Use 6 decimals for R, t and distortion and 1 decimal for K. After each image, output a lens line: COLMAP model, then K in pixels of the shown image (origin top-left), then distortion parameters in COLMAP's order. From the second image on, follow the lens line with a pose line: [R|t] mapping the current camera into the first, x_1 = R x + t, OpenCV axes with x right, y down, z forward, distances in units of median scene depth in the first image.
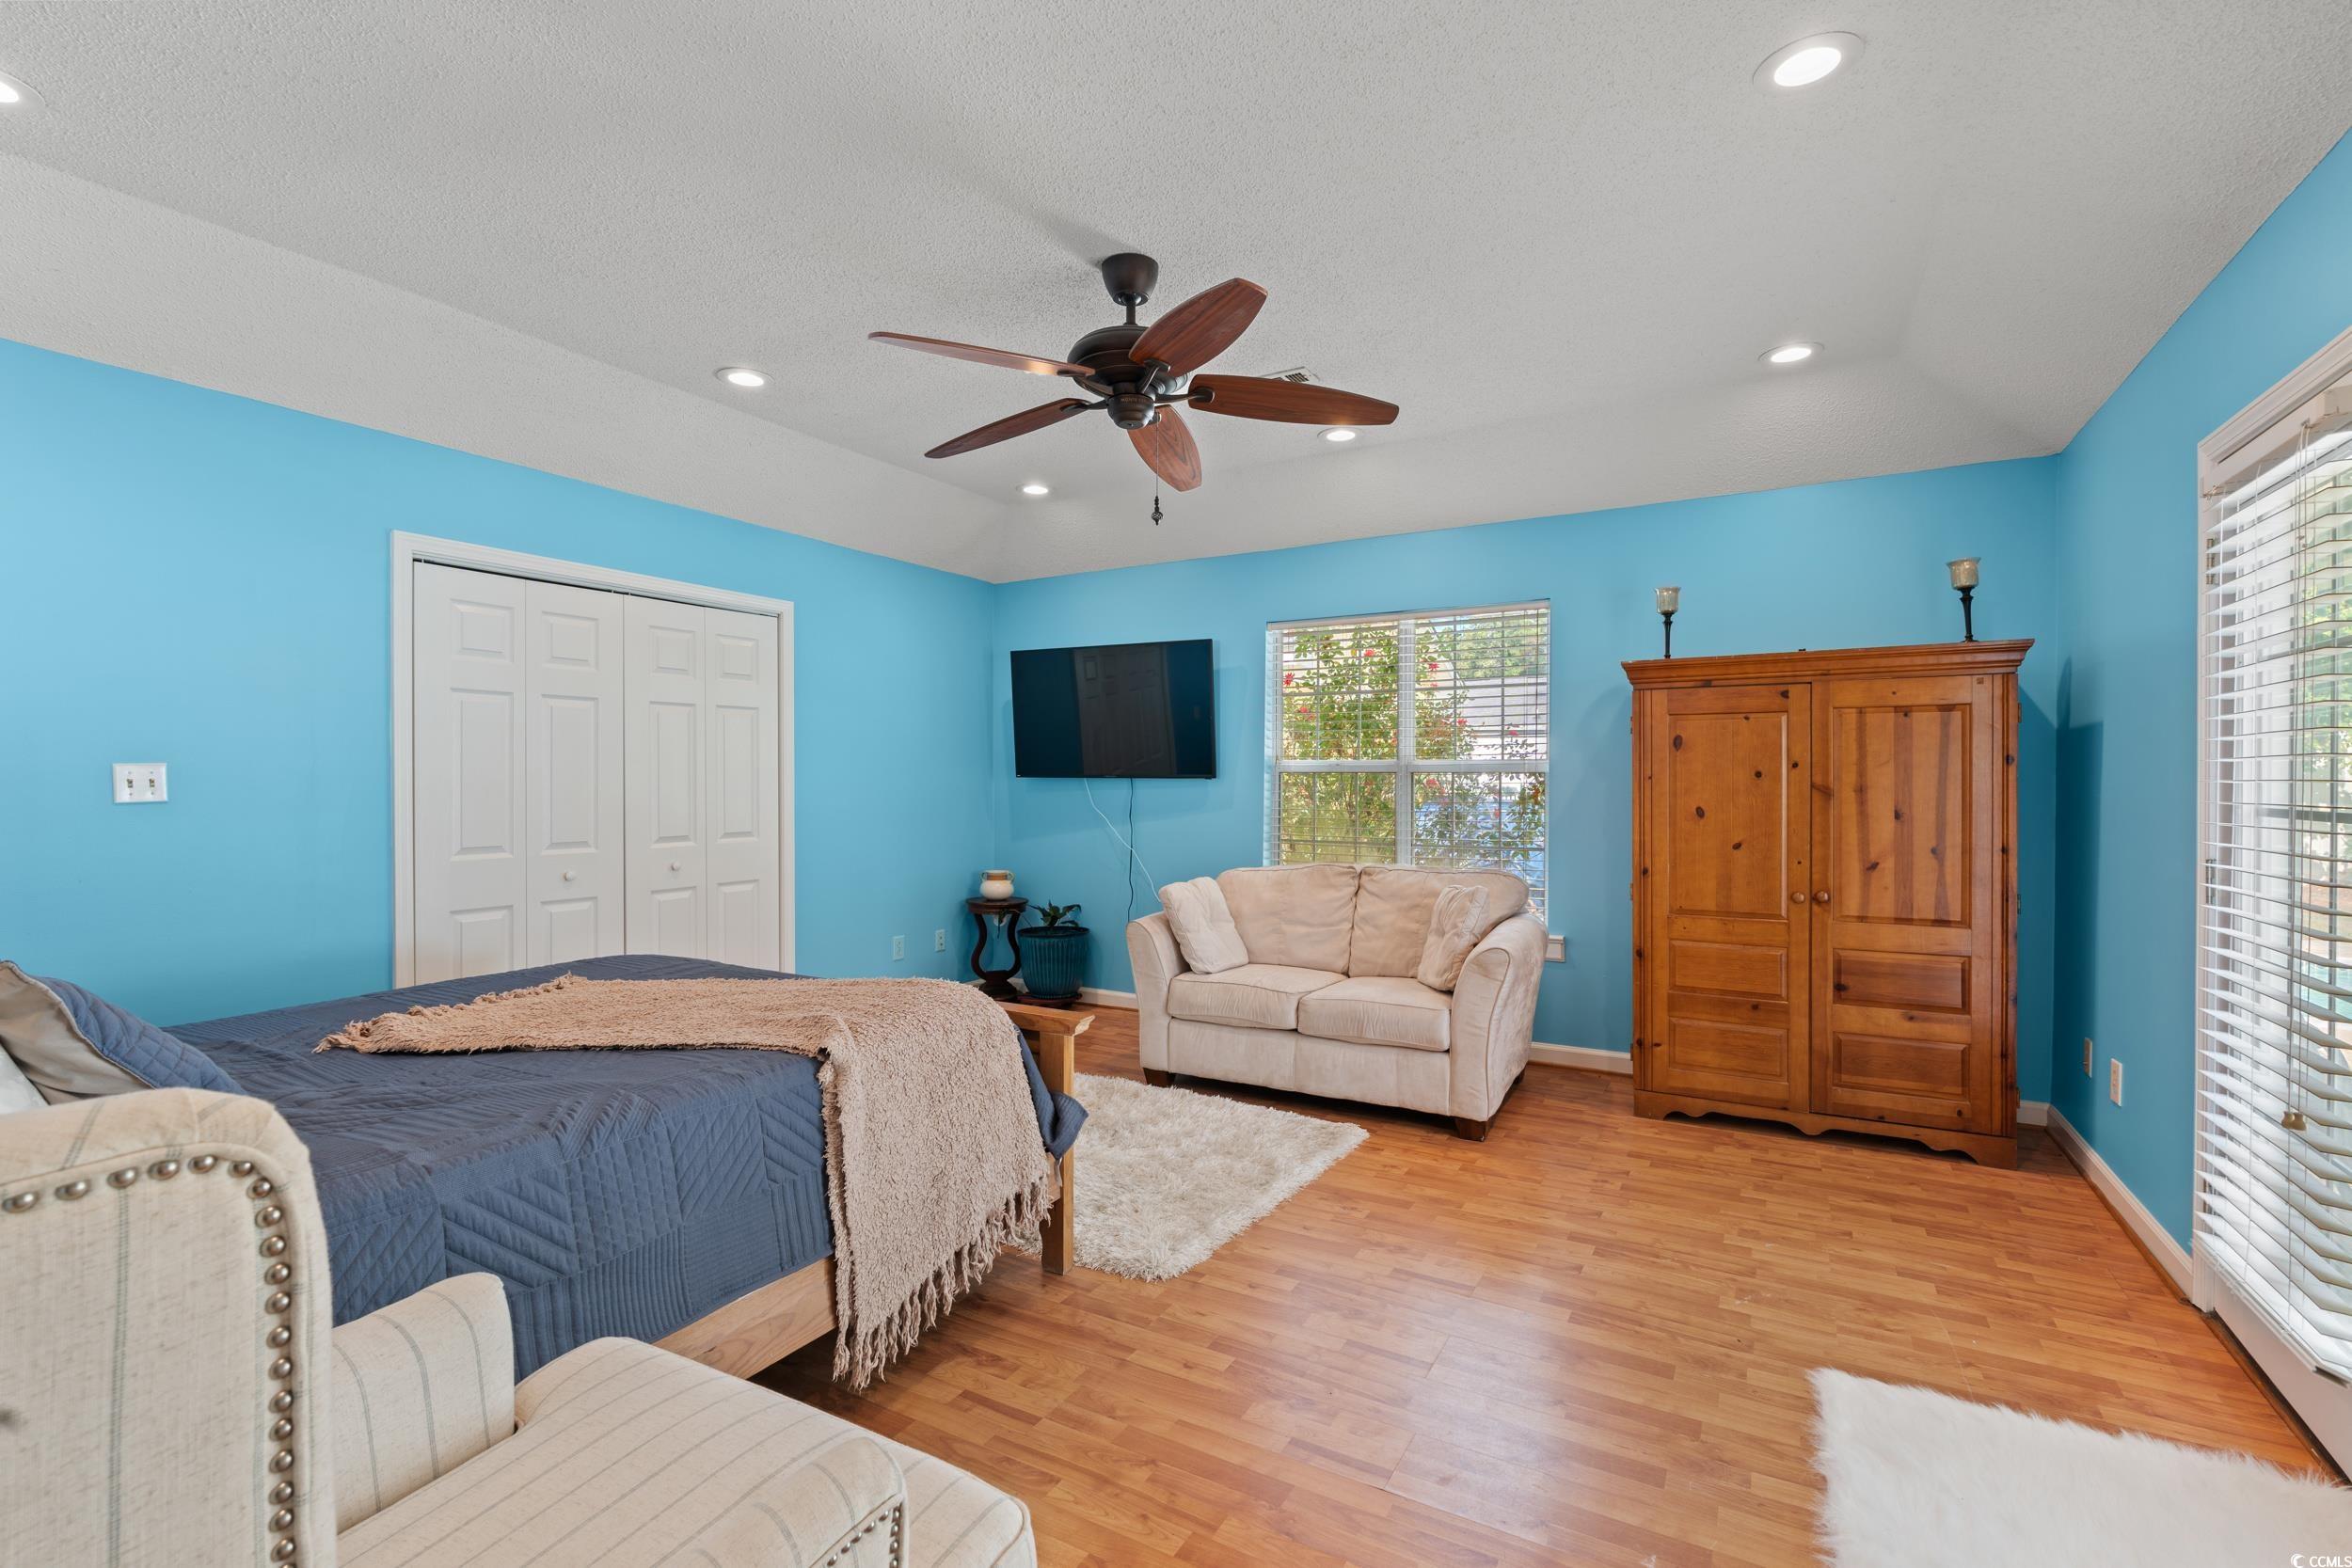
lens RADIAL K [[1045.9, 0, 1170.9], [0, 1045.9, 784.4], [0, 0, 1]] dist [-0.009946, 0.001752]
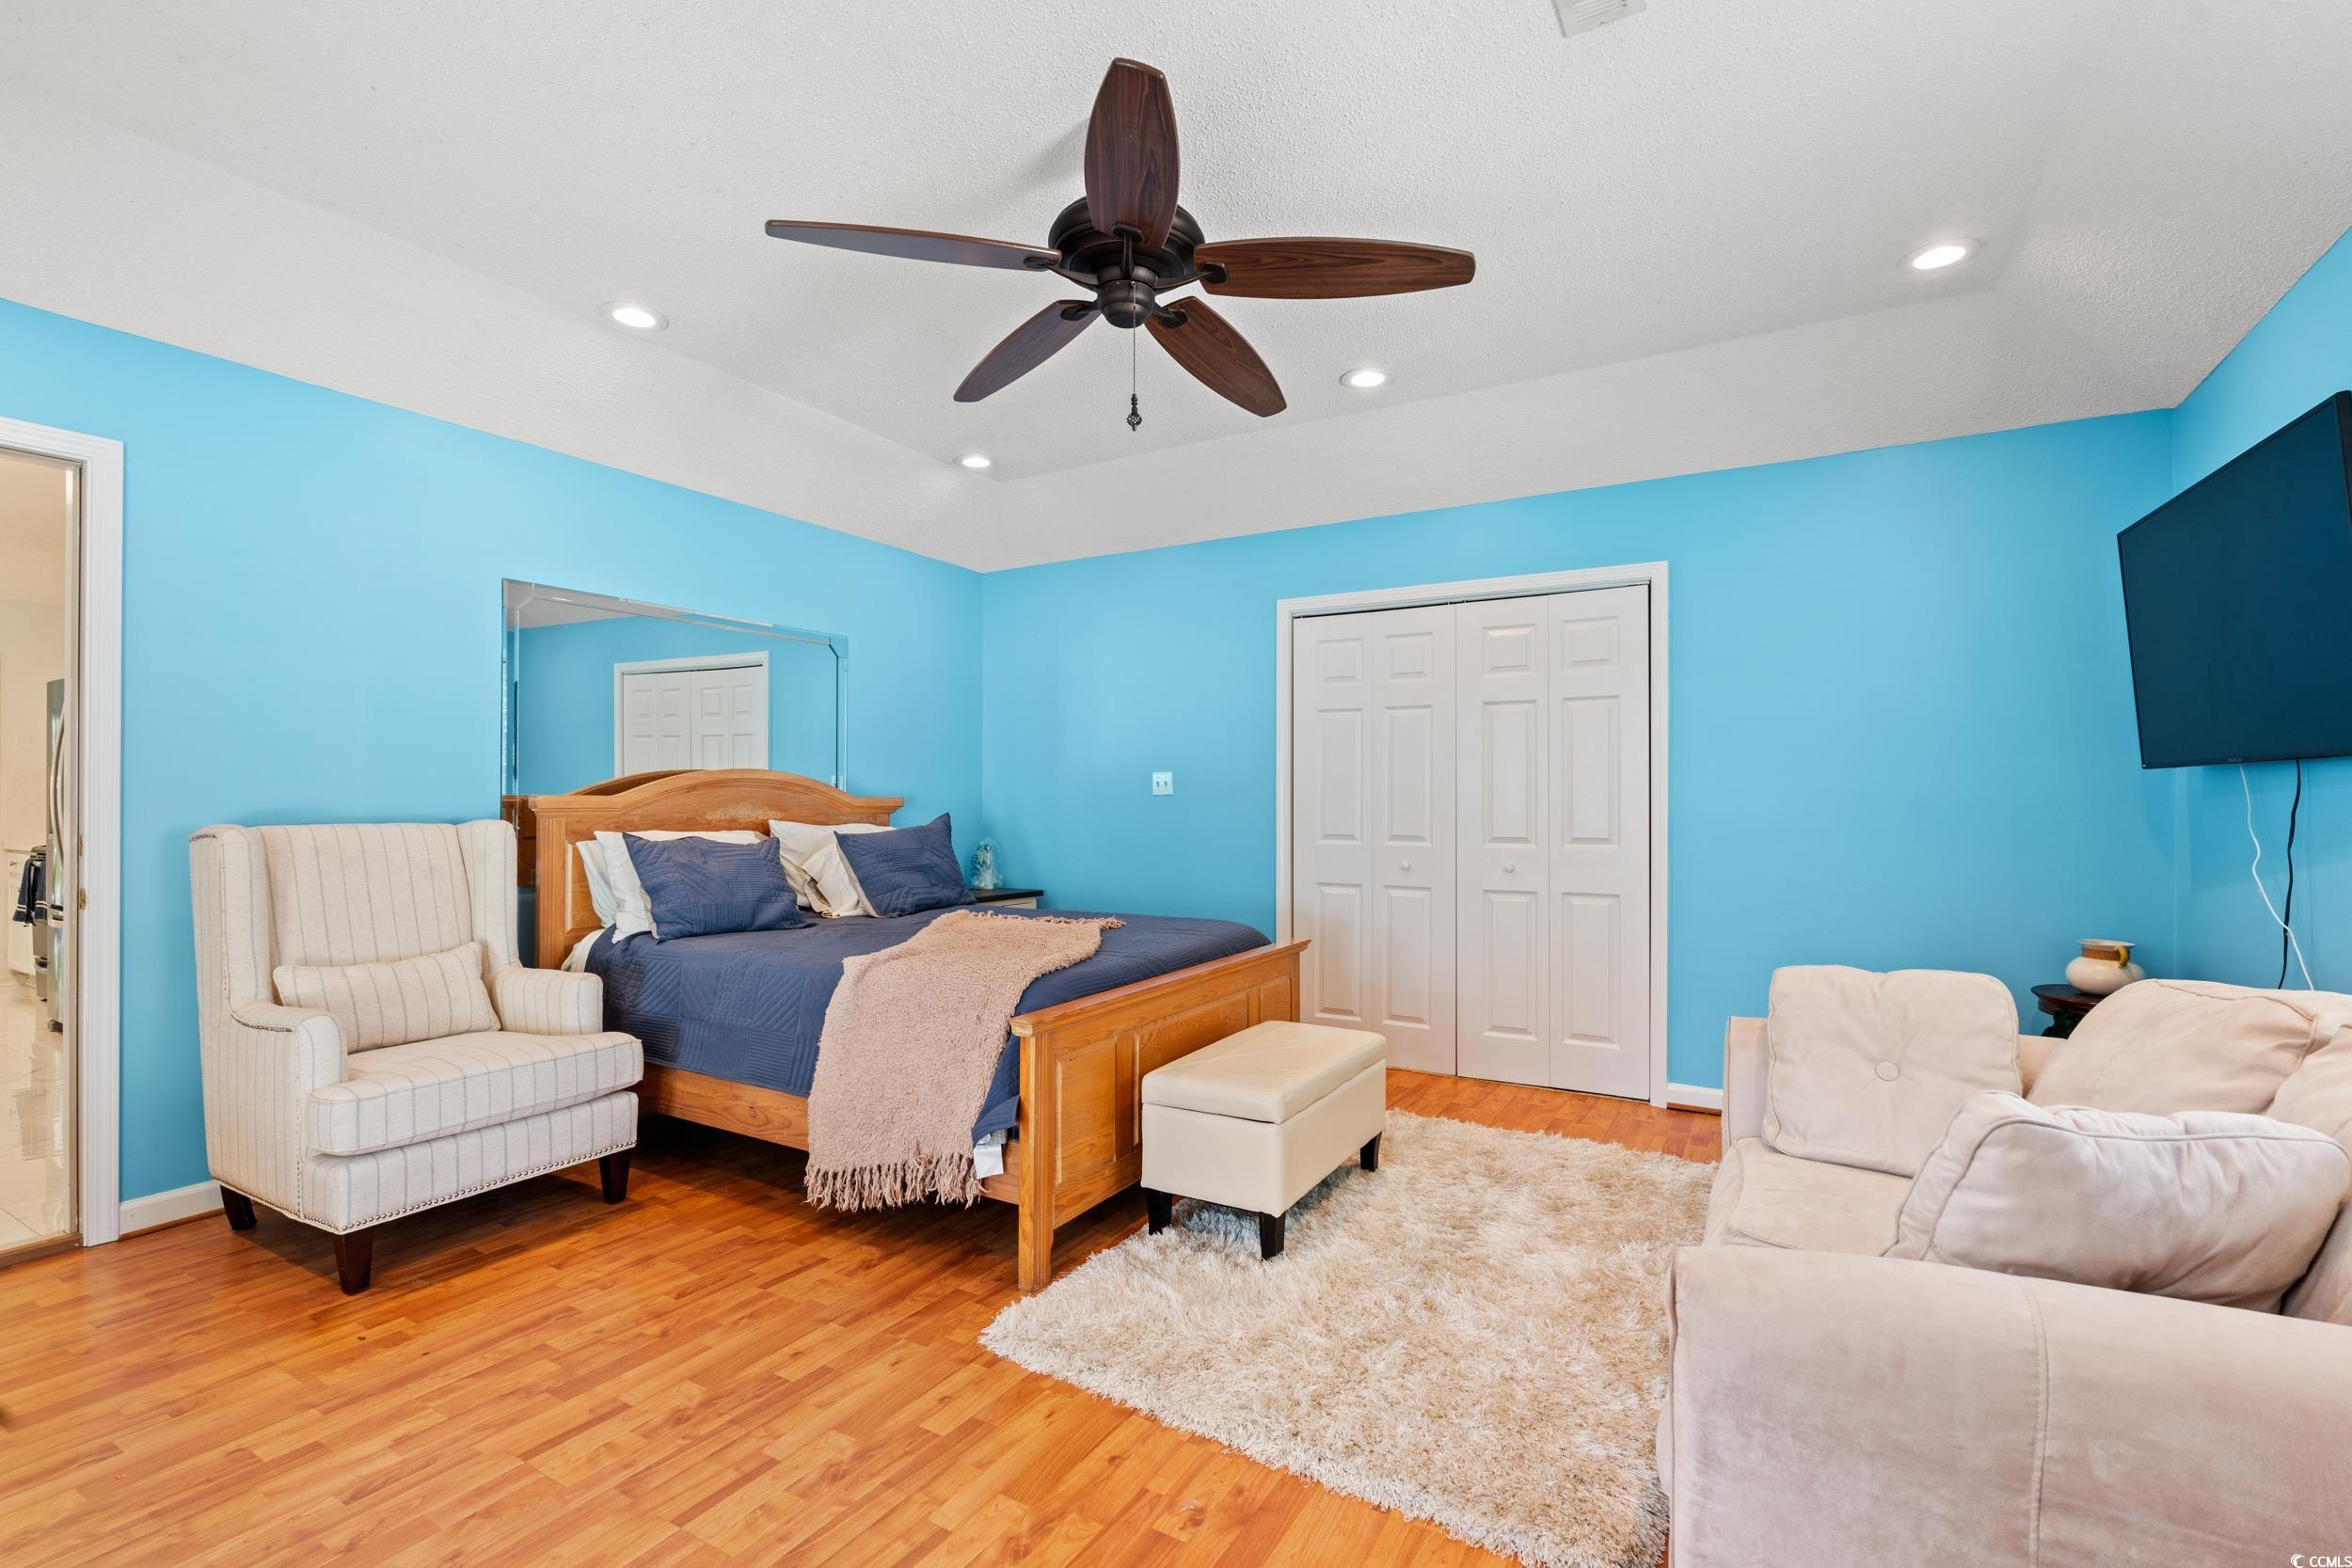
lens RADIAL K [[1045.9, 0, 1173.8], [0, 1045.9, 798.7], [0, 0, 1]] dist [-0.009946, 0.001752]
pose [[-0.002136, -0.002601, -0.999994, 0.760800], [-0.010389, 0.999943, -0.002579, 0.028659], [0.999944, 0.010383, -0.002162, 1.035745]]
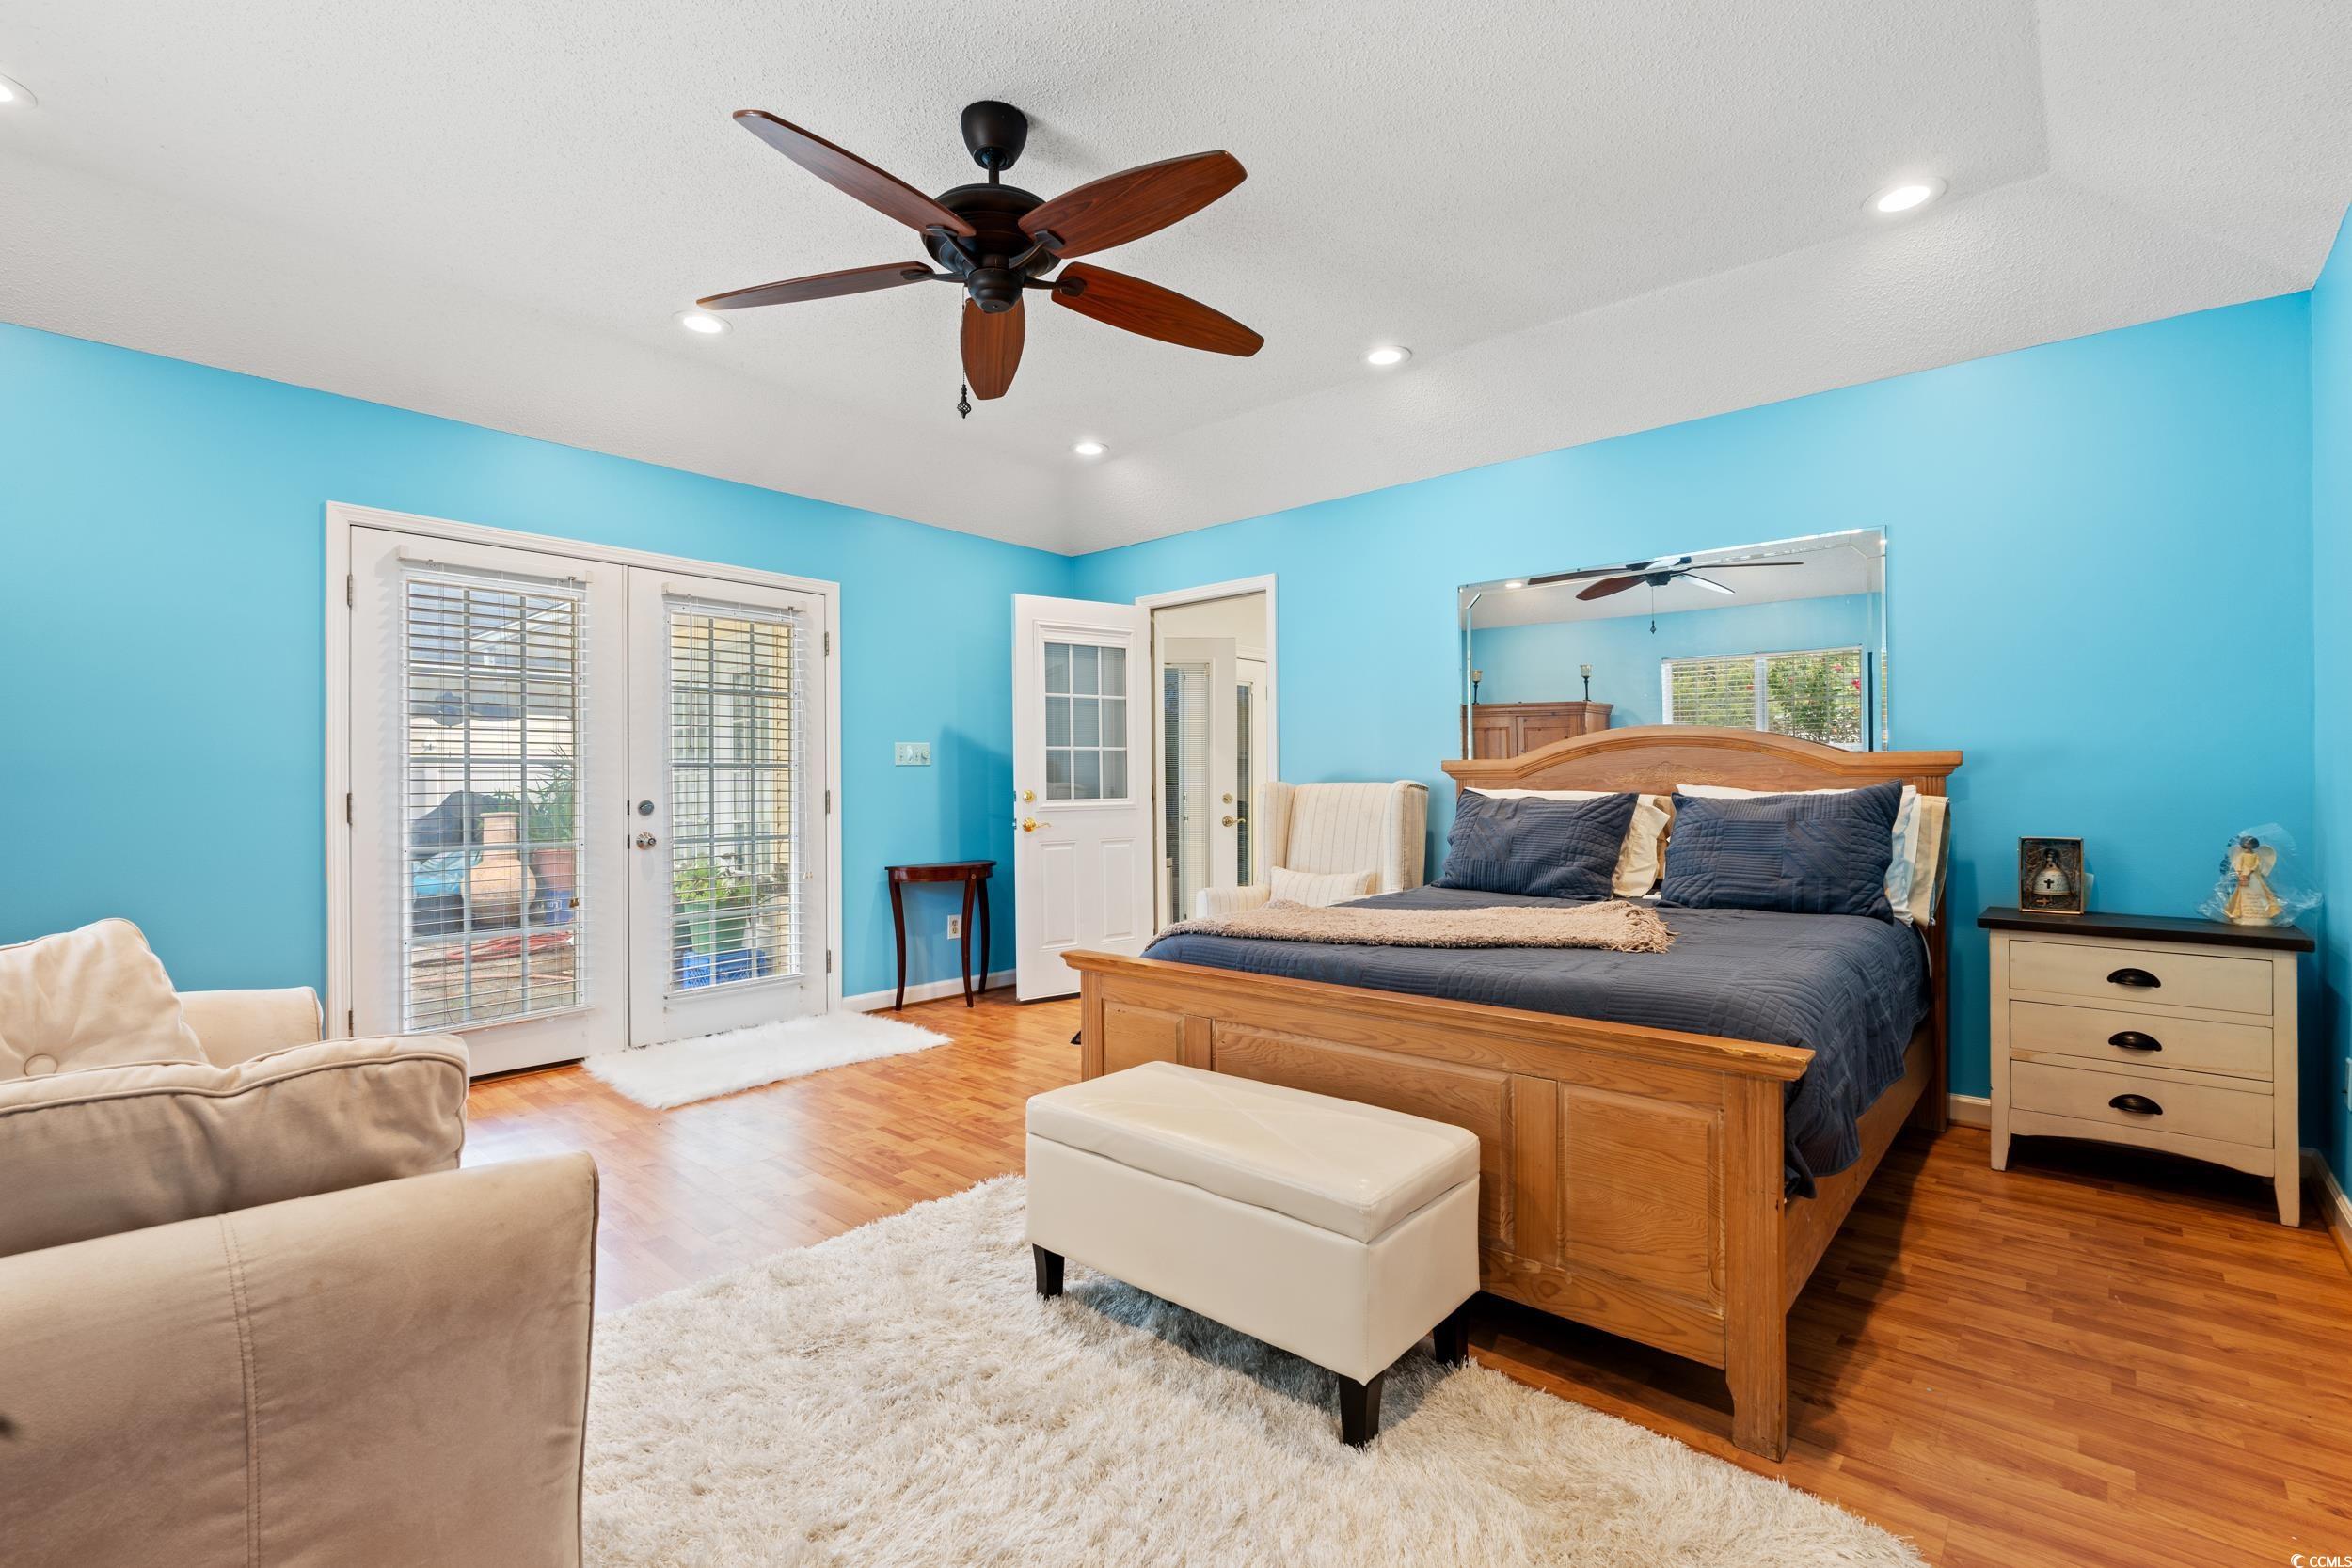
lens RADIAL K [[1045.9, 0, 1186.3], [0, 1045.9, 782.0], [0, 0, 1]] dist [-0.009946, 0.001752]
pose [[-0.981137, 0.006078, 0.193219, -0.362427], [0.006593, 0.999976, 0.002021, 0.052209], [-0.193202, 0.003257, -0.981154, 1.816321]]
